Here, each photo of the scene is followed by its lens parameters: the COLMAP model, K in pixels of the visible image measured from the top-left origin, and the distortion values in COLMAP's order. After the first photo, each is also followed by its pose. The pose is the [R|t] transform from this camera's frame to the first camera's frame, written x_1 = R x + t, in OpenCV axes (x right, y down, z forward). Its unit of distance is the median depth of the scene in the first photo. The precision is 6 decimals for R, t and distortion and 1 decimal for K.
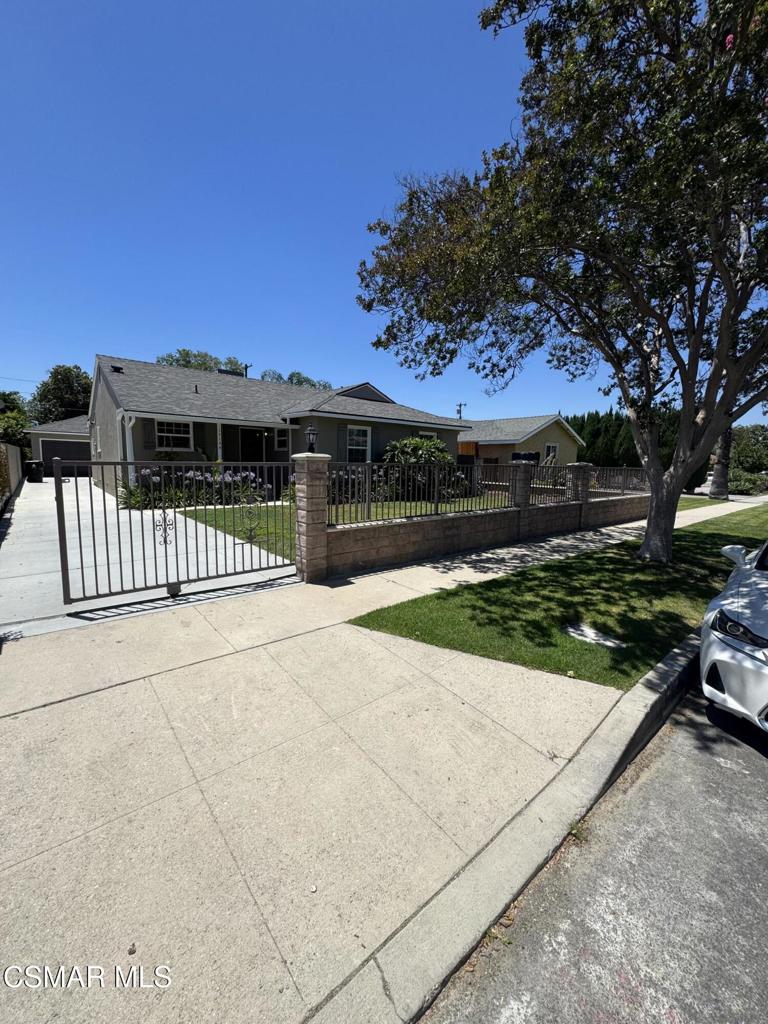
lens RADIAL K [[411.0, 0, 384.0], [0, 411.0, 512.0], [0, 0, 1]] dist [-0.001897, -0.000139]
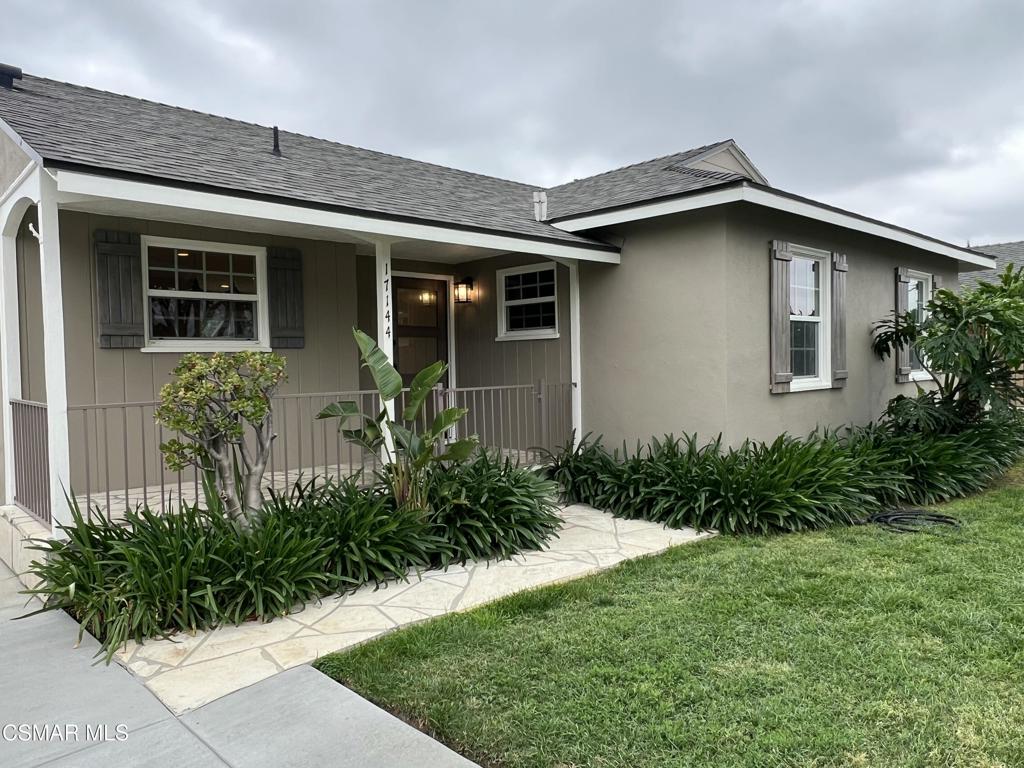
lens RADIAL K [[729.1, 0, 512.0], [0, 729.1, 384.0], [0, 0, 1]] dist [-0.005721, -0.002557]
pose [[0.997890, -0.040152, 0.051023, -0.311316], [0.044639, 0.994934, -0.090072, -0.068651], [-0.047148, 0.092160, 0.994627, 0.472044]]
